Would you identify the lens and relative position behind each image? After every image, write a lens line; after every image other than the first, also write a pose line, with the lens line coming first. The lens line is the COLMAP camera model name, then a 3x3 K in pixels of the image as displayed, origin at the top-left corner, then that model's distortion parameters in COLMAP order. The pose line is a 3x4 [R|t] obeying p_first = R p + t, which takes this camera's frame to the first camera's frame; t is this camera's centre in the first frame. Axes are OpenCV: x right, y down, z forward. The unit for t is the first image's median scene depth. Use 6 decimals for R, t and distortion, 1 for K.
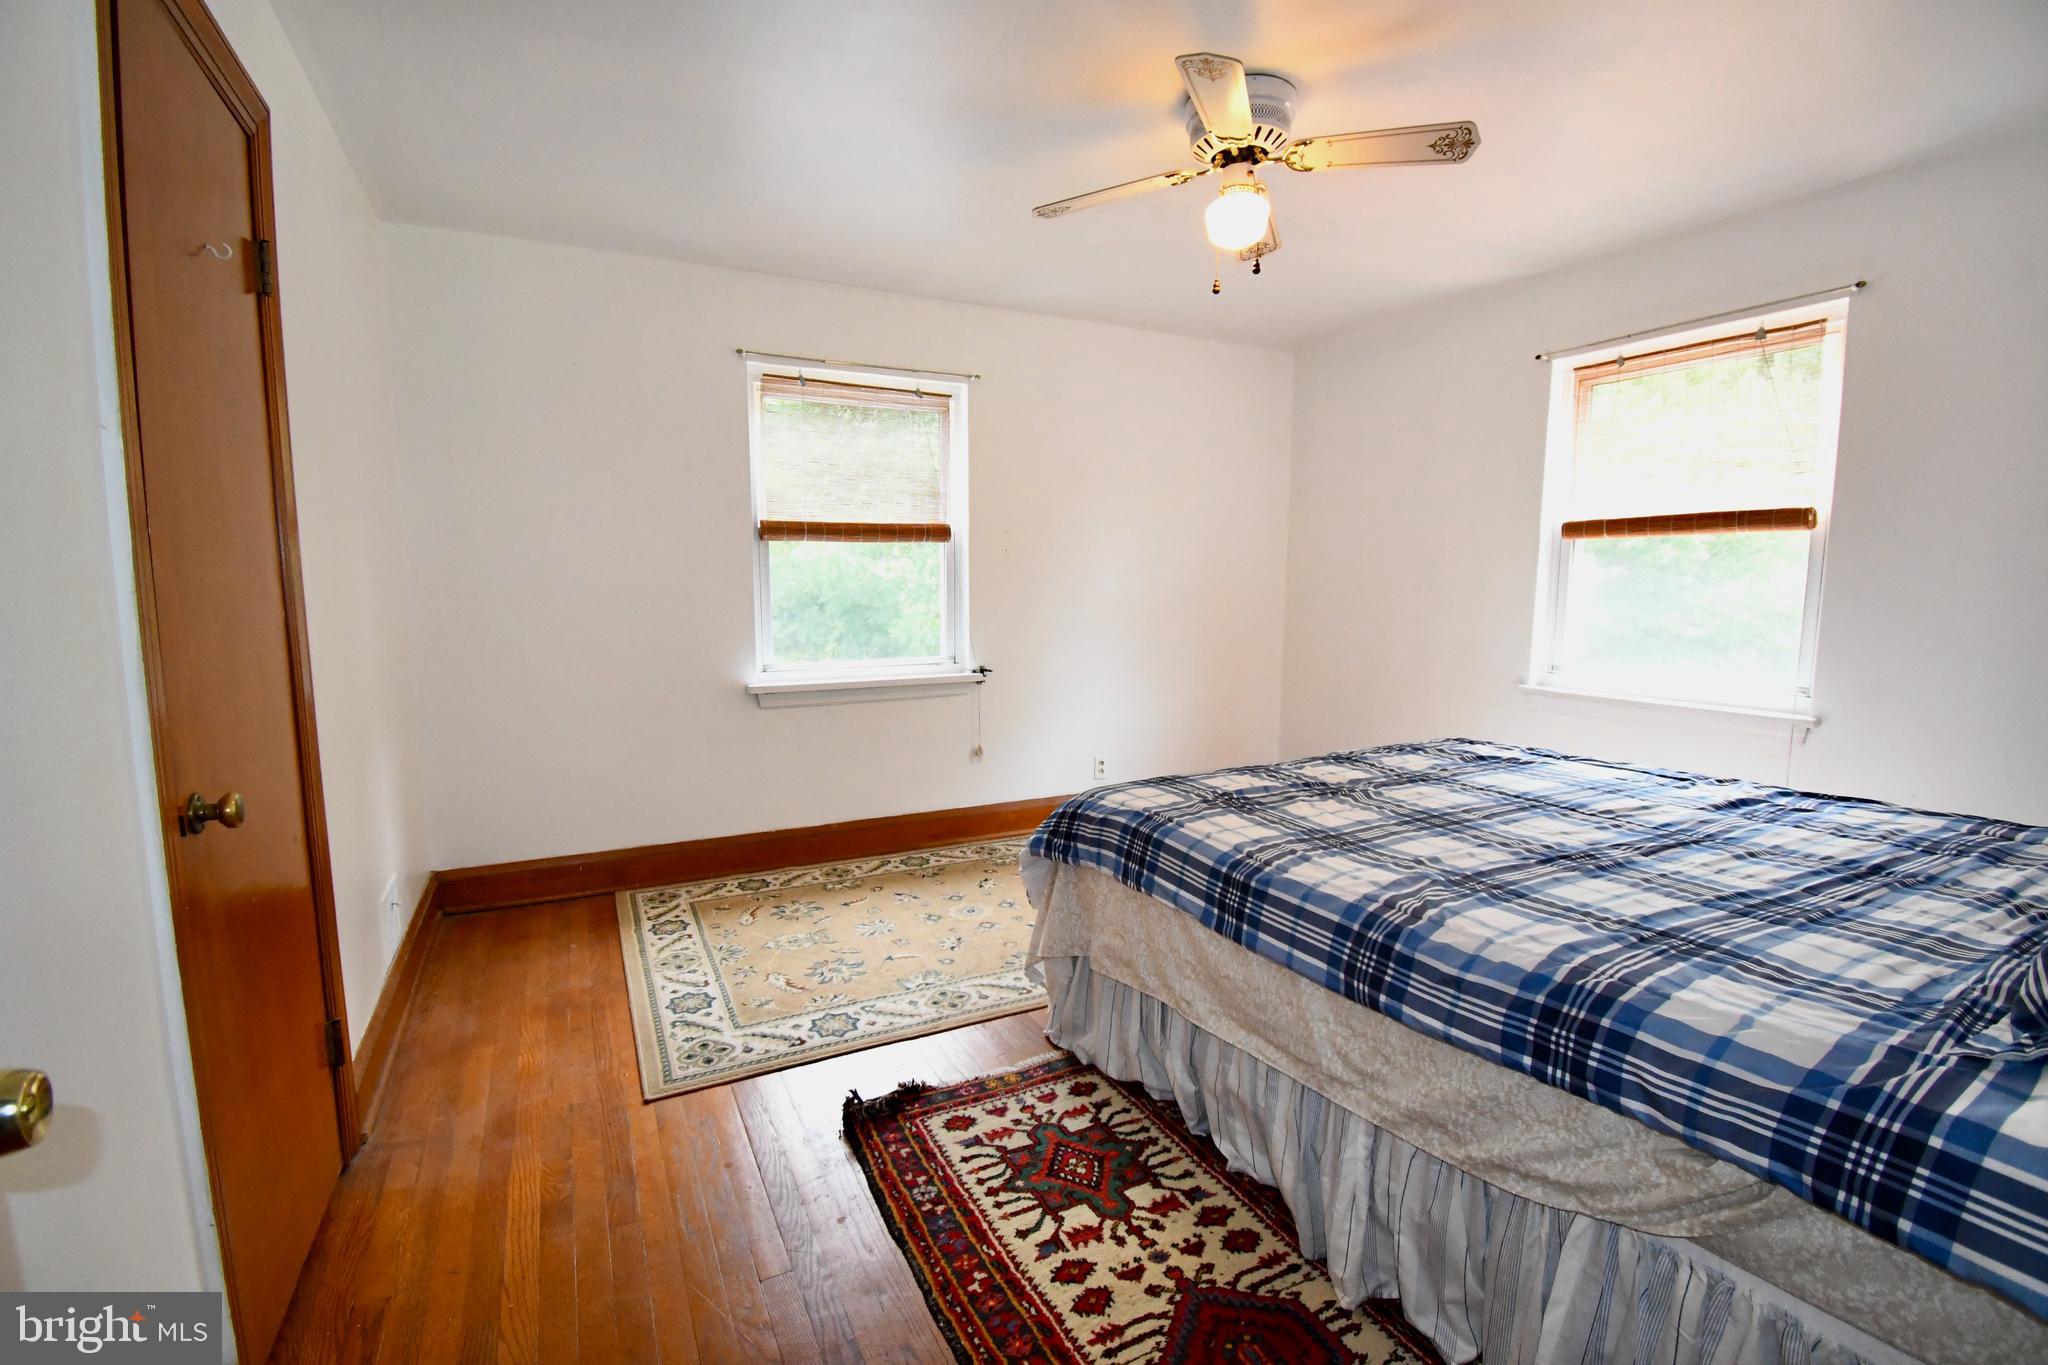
lens RADIAL K [[903.1, 0, 1025.7], [0, 903.1, 683.7], [0, 0, 1]] dist [0.029228, -0.032706]
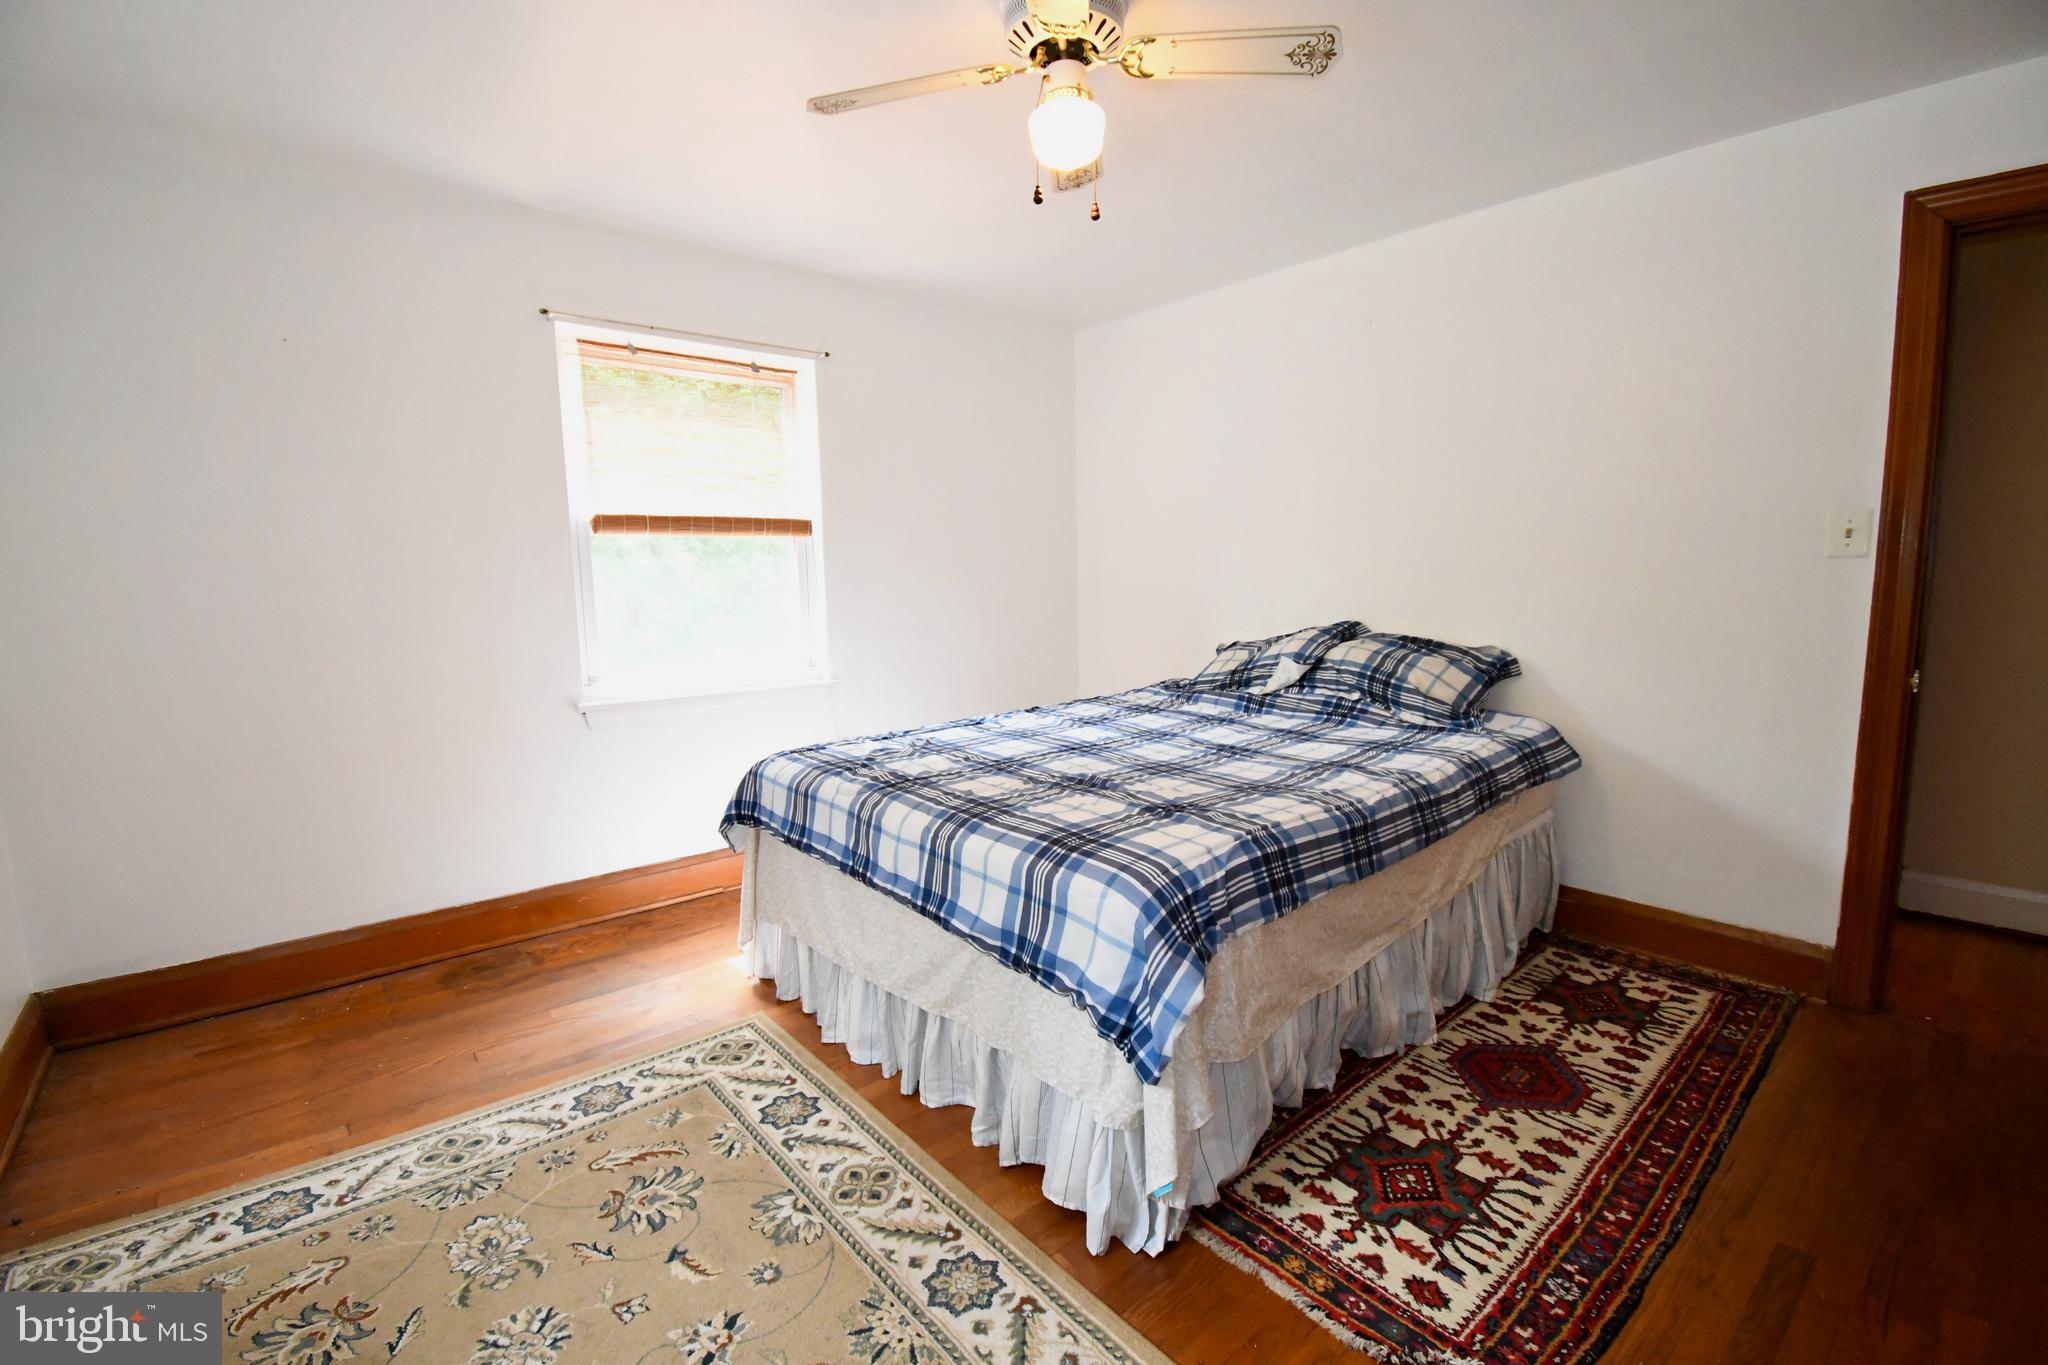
lens RADIAL K [[903.1, 0, 1025.7], [0, 903.1, 683.7], [0, 0, 1]] dist [0.029228, -0.032706]
pose [[-0.236271, -0.118039, 0.964491, -0.717370], [0.124284, 0.980770, 0.150478, -0.180531], [-0.963706, 0.155424, -0.217058, 1.526121]]
